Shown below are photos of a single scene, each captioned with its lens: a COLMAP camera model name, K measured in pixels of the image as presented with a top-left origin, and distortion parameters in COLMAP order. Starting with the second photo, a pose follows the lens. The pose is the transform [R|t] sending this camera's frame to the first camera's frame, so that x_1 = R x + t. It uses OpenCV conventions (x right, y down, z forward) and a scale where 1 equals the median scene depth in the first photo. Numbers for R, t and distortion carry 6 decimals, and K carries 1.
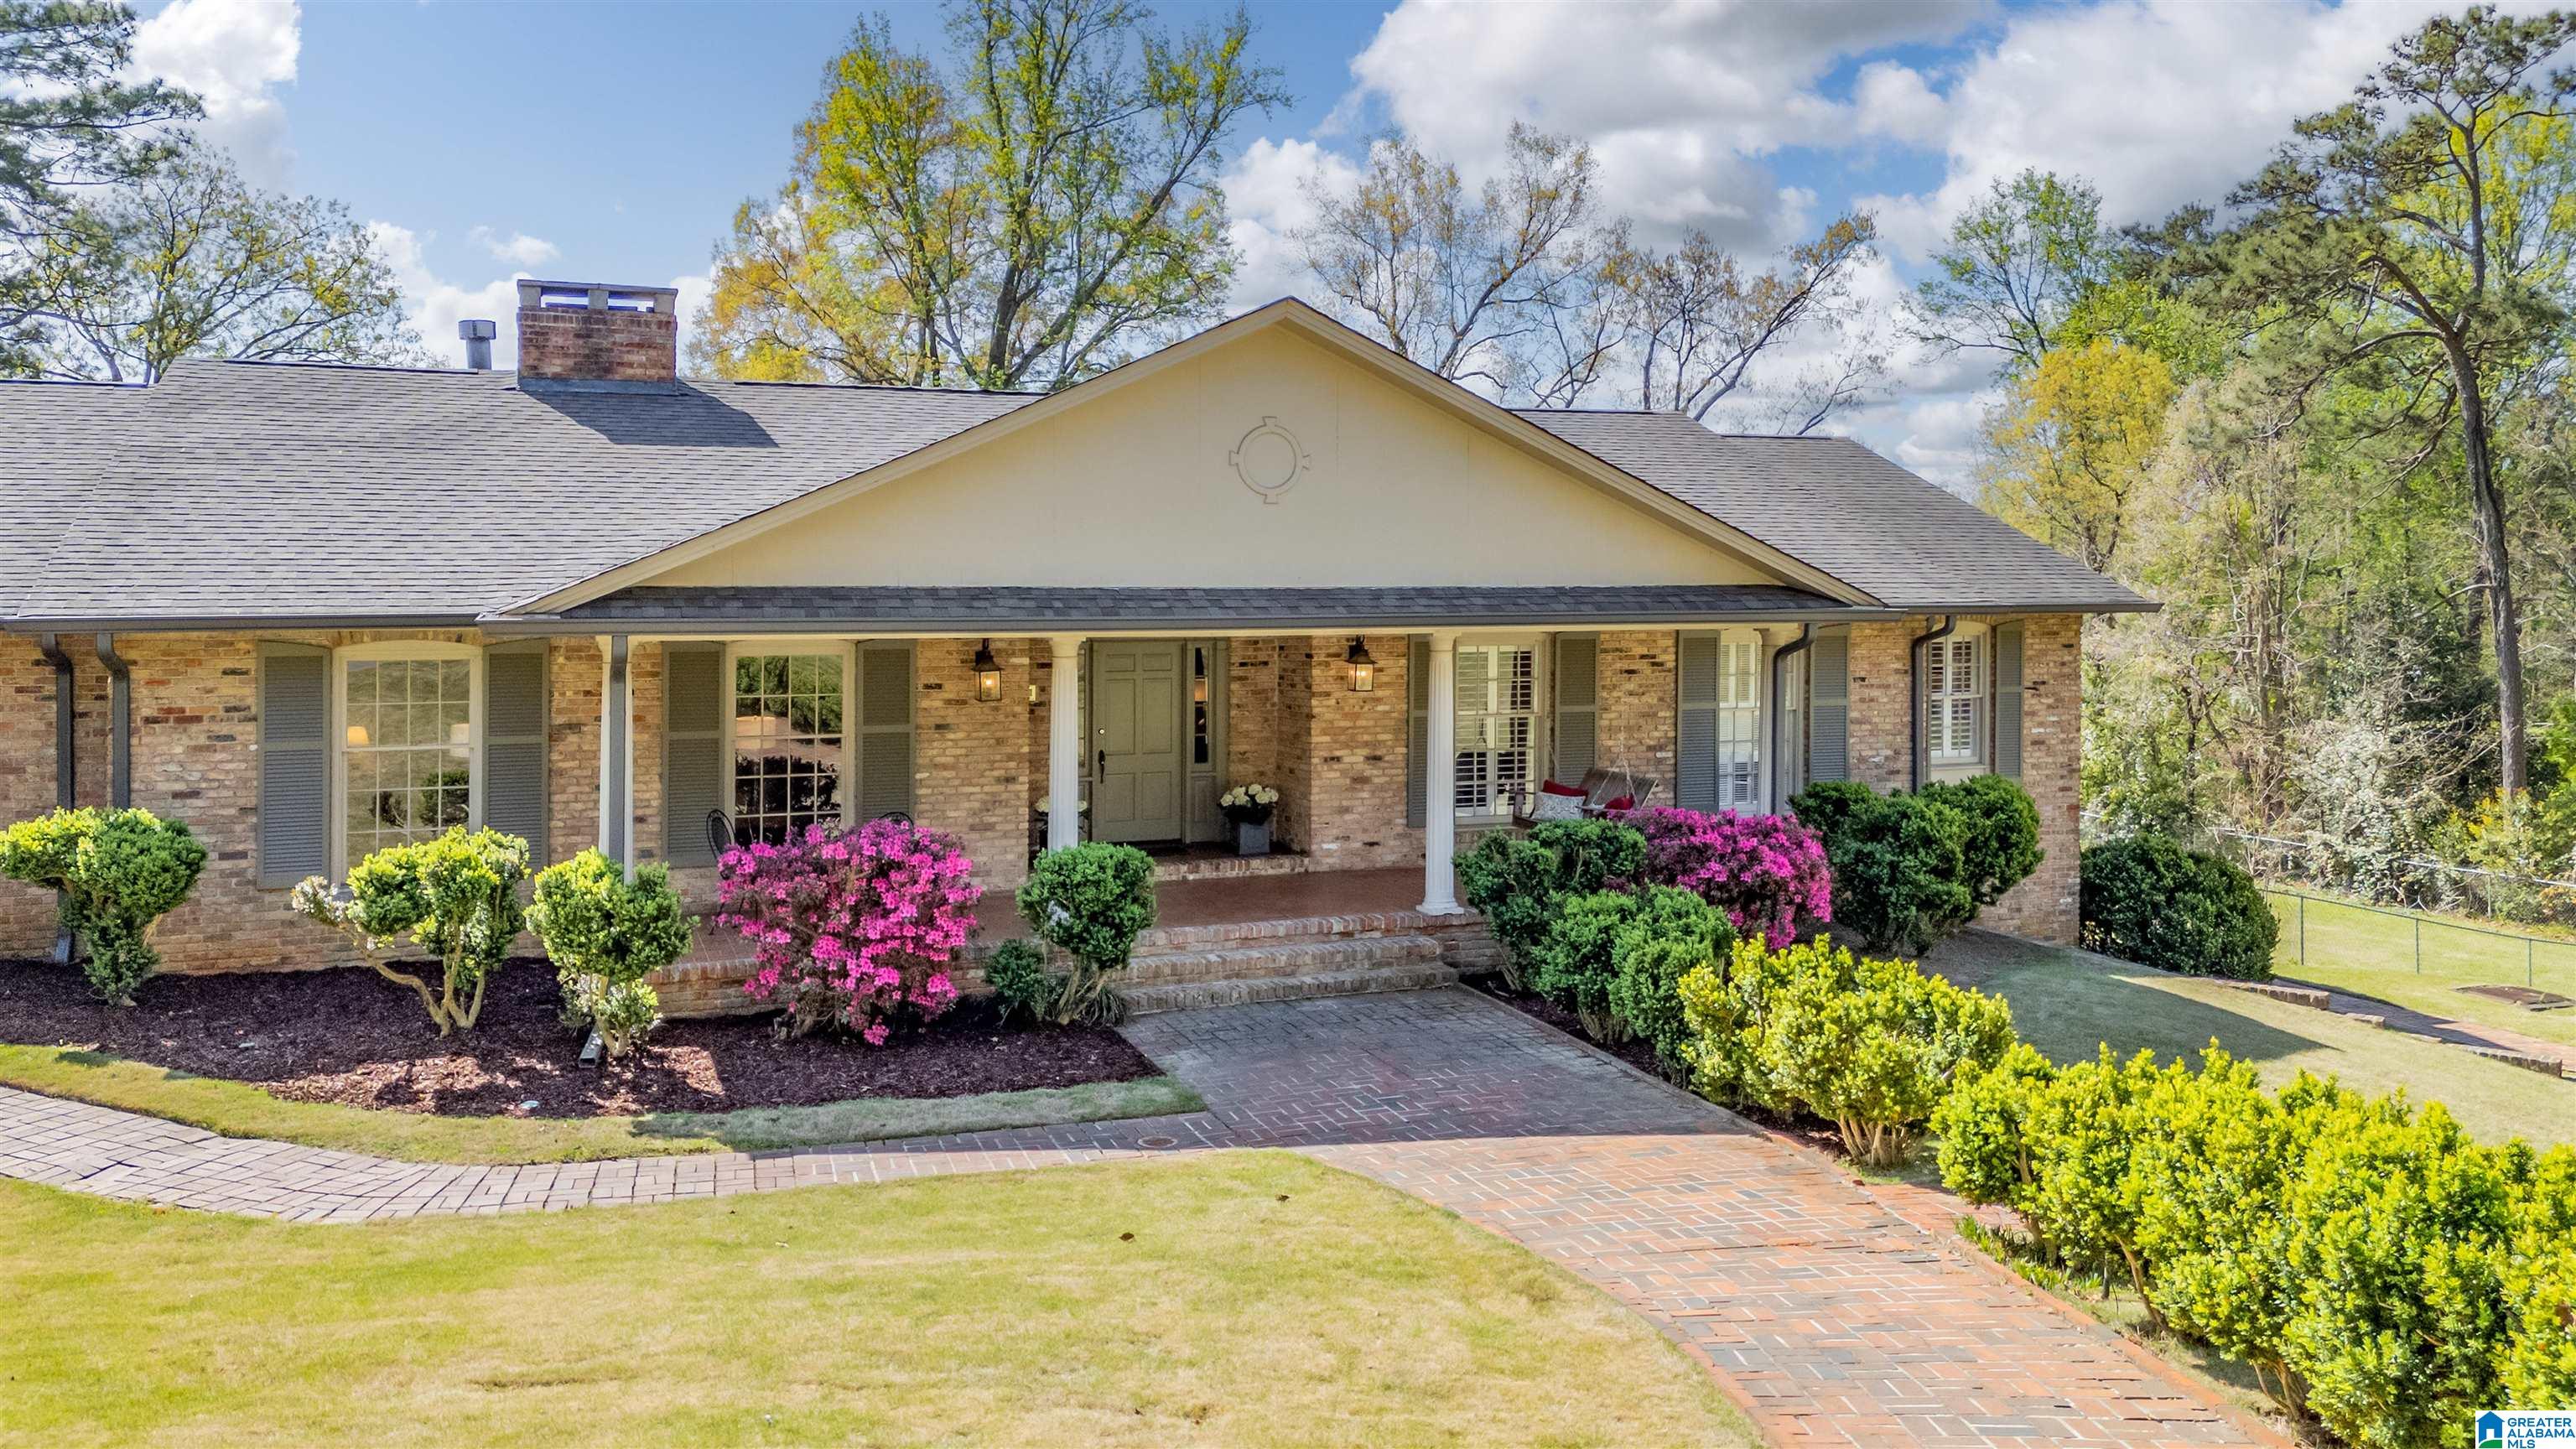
lens RADIAL K [[1933.5, 0, 1290.1], [0, 1933.5, 642.7], [0, 0, 1]] dist [0.086396, -0.145351]
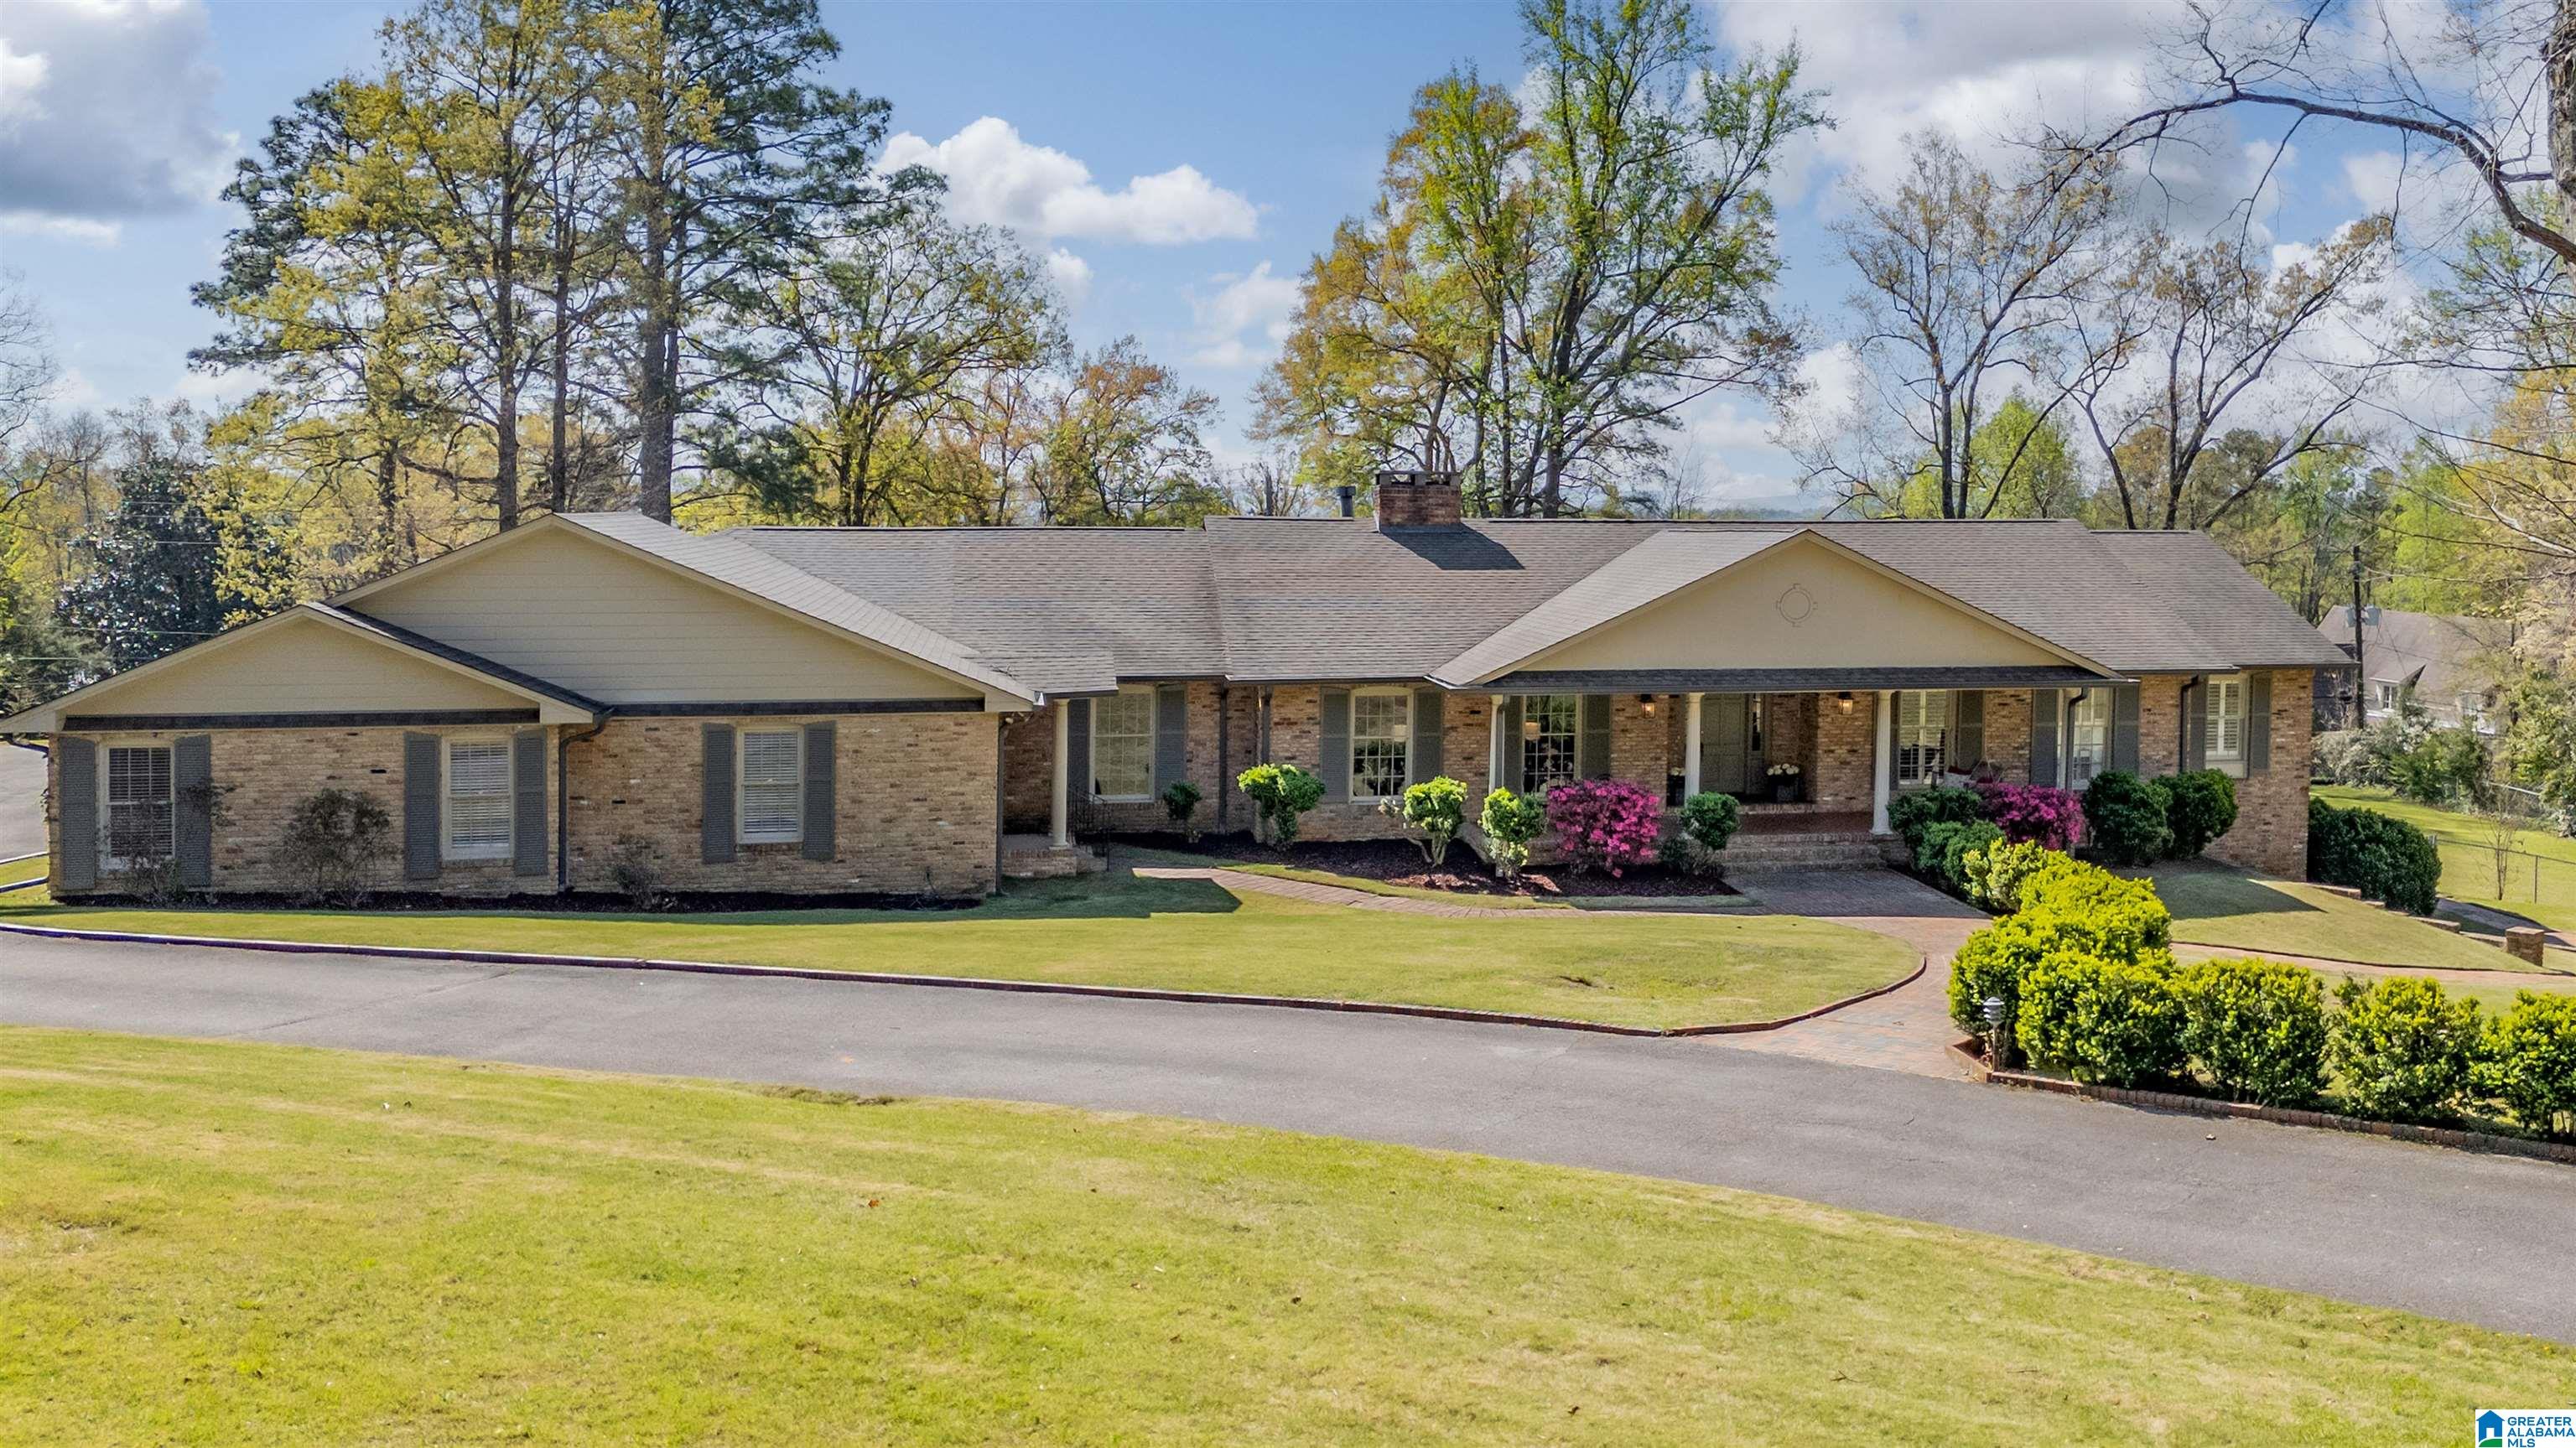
lens RADIAL K [[2024.2, 0, 1572.4], [0, 2024.2, 621.3], [0, 0, 1]] dist [0.055209, -0.086915]
pose [[0.991999, 0.017158, -0.125078, 0.021726], [-0.015304, 0.999759, 0.015771, -0.104542], [0.125318, -0.013730, 0.992022, -1.089736]]
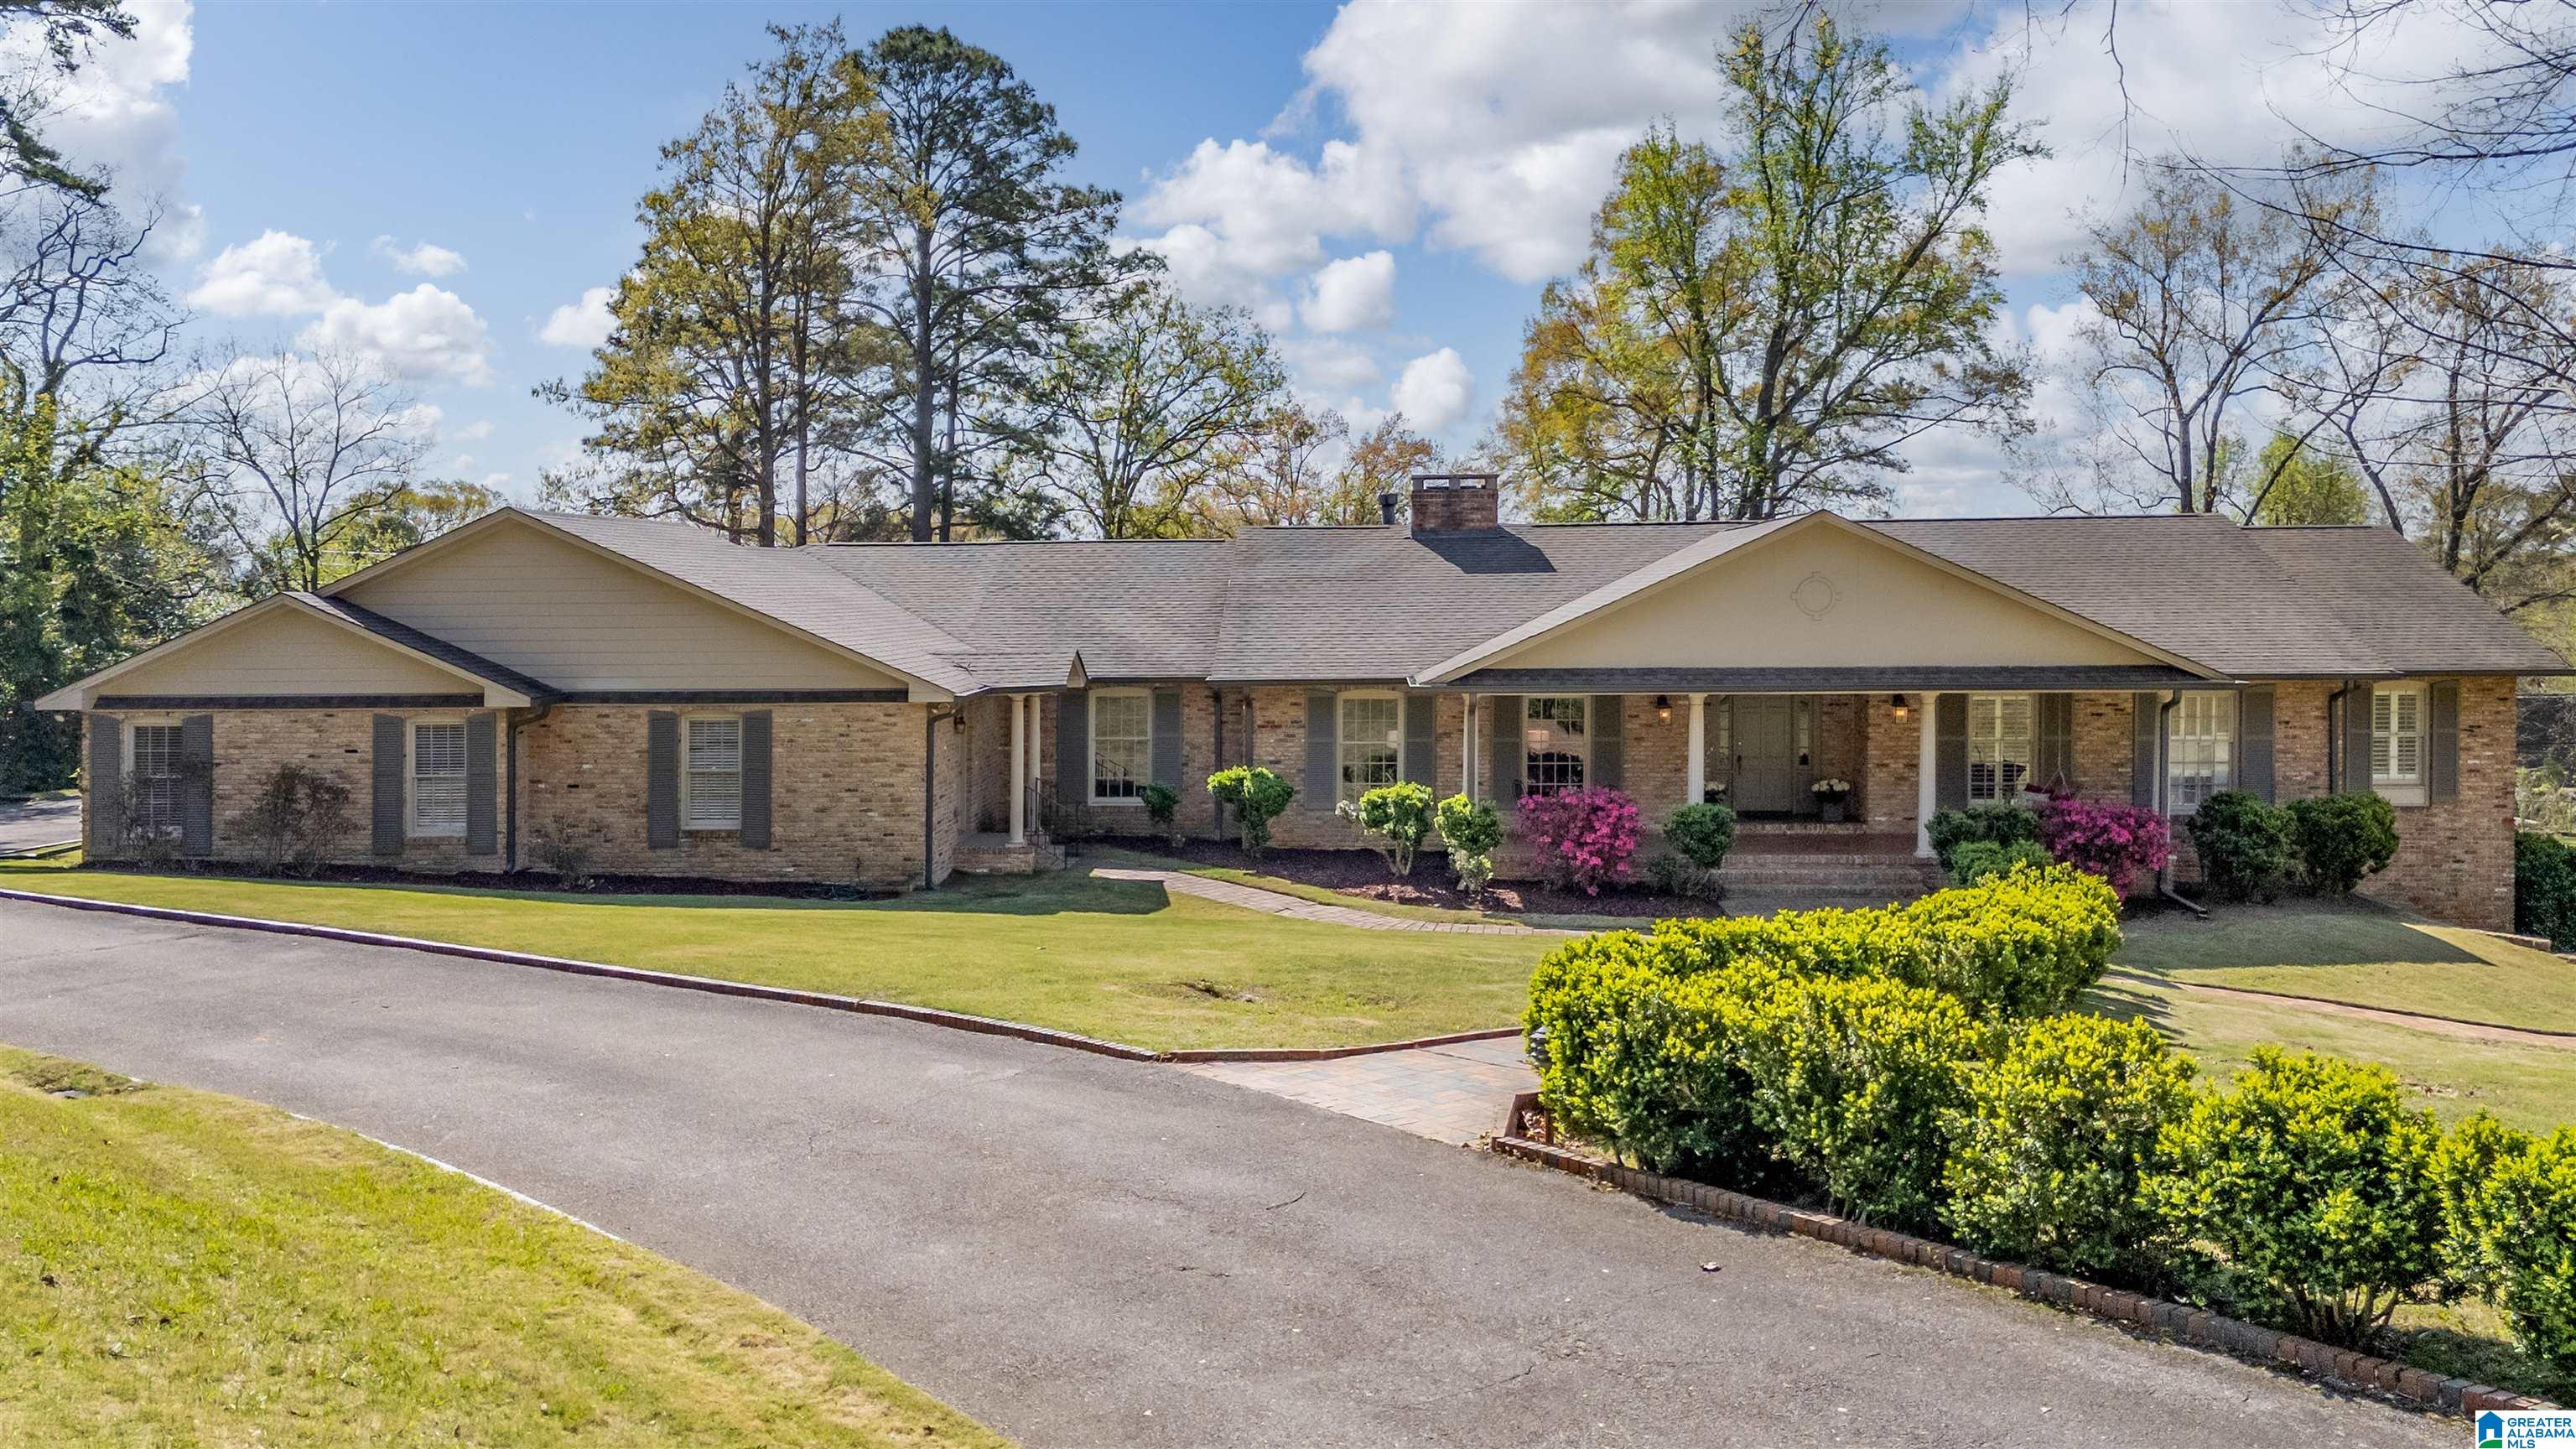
lens RADIAL K [[1876.4, 0, 1292.4], [0, 1876.4, 604.2], [0, 0, 1]] dist [0.009140, -0.006550]
pose [[0.916922, -0.000147, -0.399067, 0.232724], [-0.007841, 0.999800, -0.018383, -0.049699], [0.398990, 0.019985, 0.916738, -0.765165]]
